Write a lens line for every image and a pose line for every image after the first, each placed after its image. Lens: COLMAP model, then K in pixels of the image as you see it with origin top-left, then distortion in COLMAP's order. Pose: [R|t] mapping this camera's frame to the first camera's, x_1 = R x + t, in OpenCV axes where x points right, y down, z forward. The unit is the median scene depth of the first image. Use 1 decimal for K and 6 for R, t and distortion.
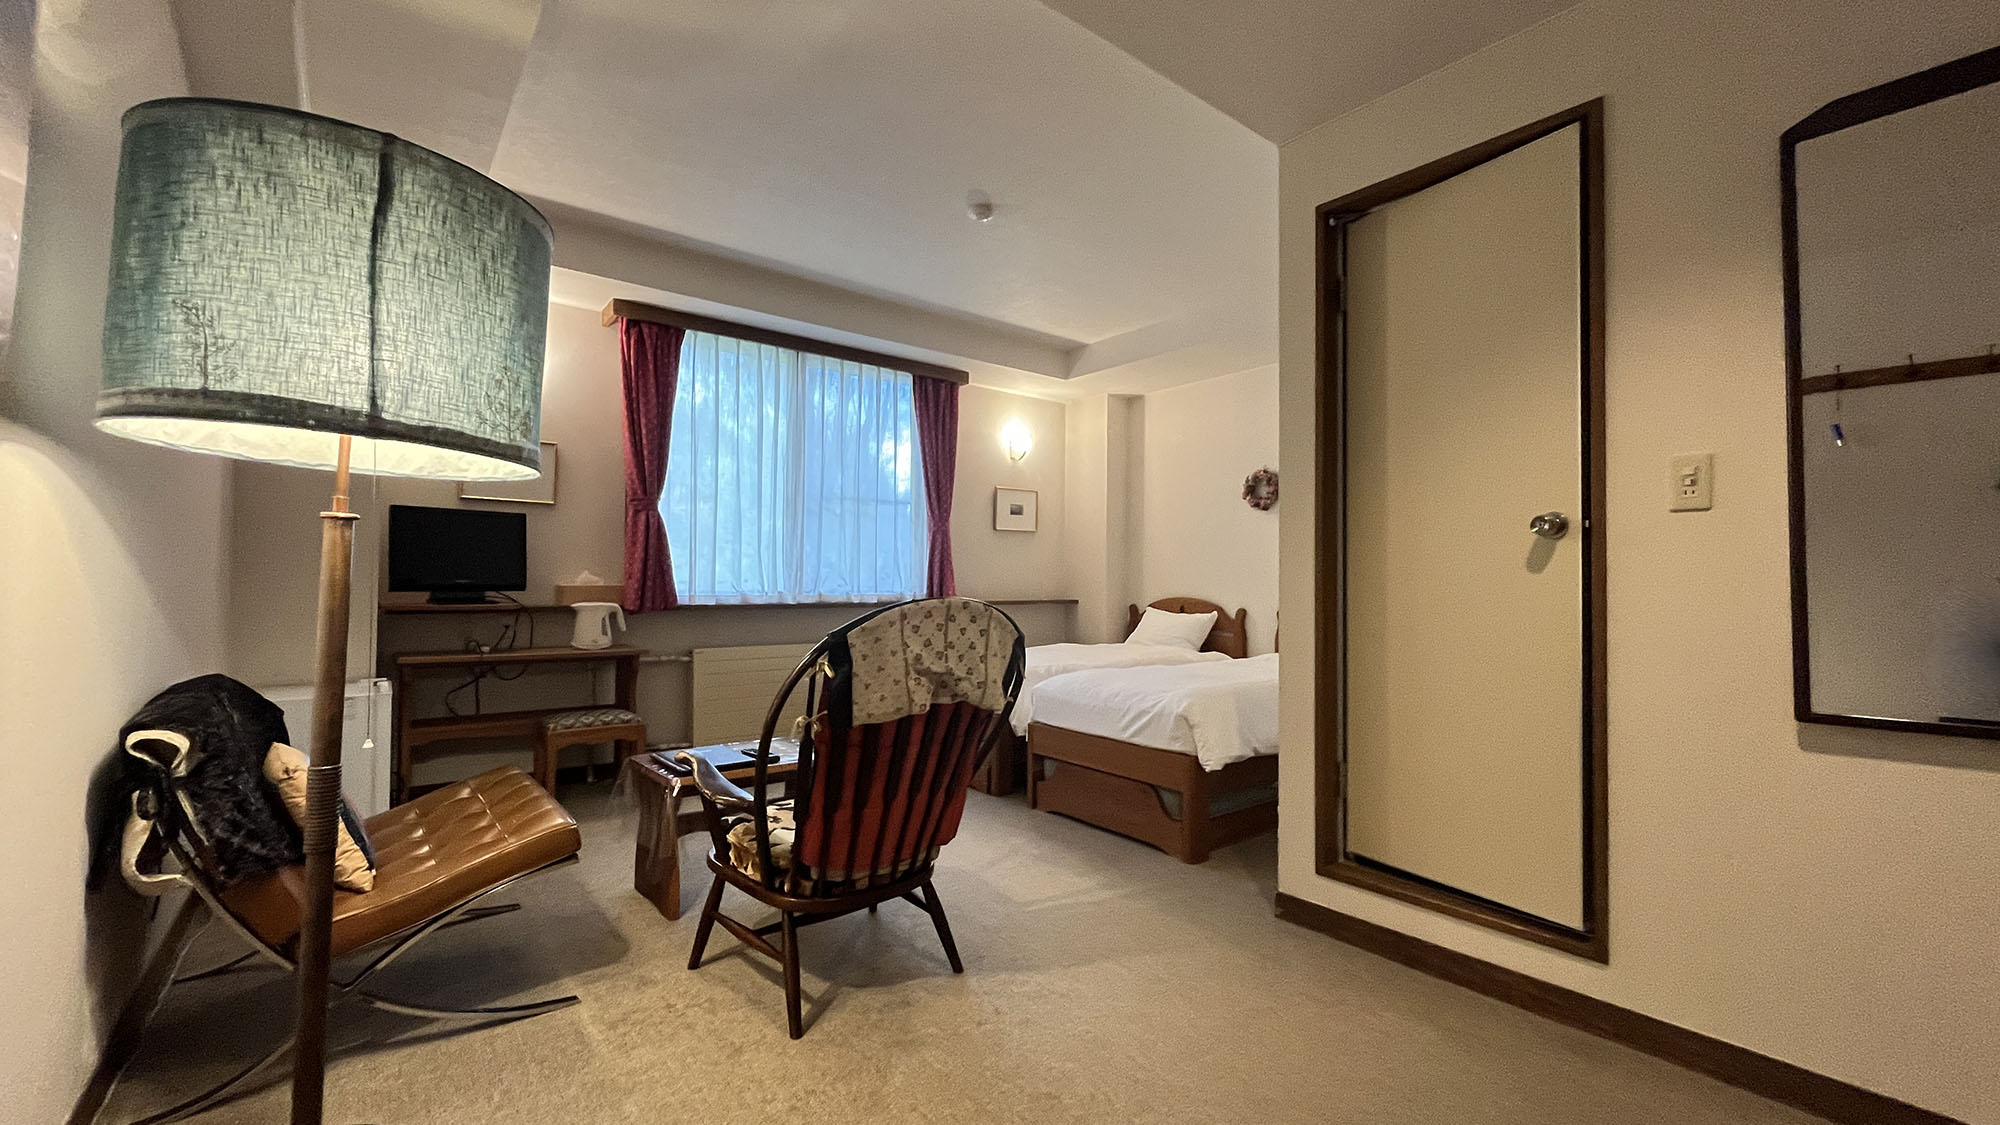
lens RADIAL K [[802.6, 0, 1003.3], [0, 802.6, 568.2], [0, 0, 1]] dist [-0.000014, 0.000161]
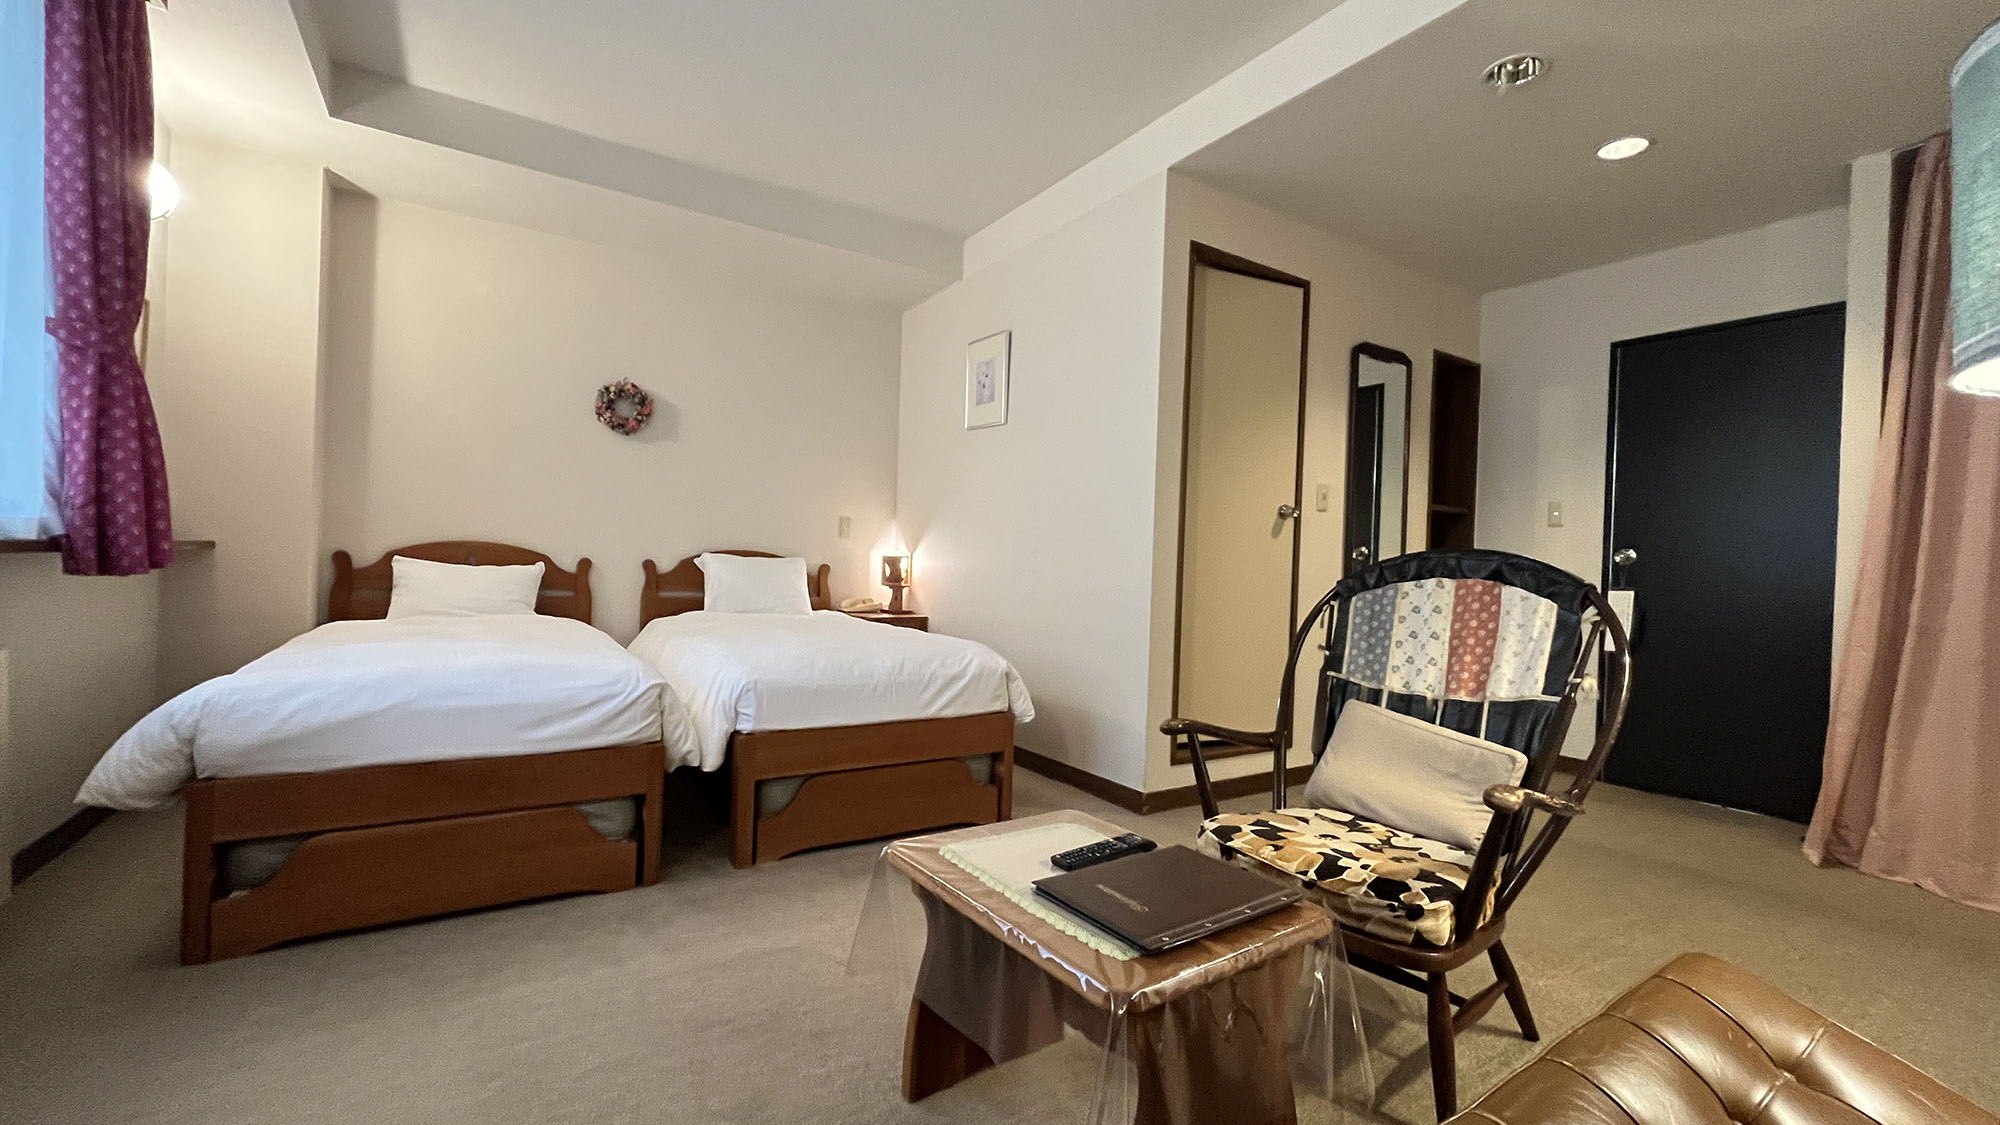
lens RADIAL K [[802.6, 0, 1003.3], [0, 802.6, 568.2], [0, 0, 1]] dist [-0.000014, 0.000161]
pose [[0.101967, -0.007701, 0.994758, -0.591846], [-0.051703, 0.998577, 0.013030, 0.041305], [-0.993443, -0.052761, 0.101423, 0.753290]]
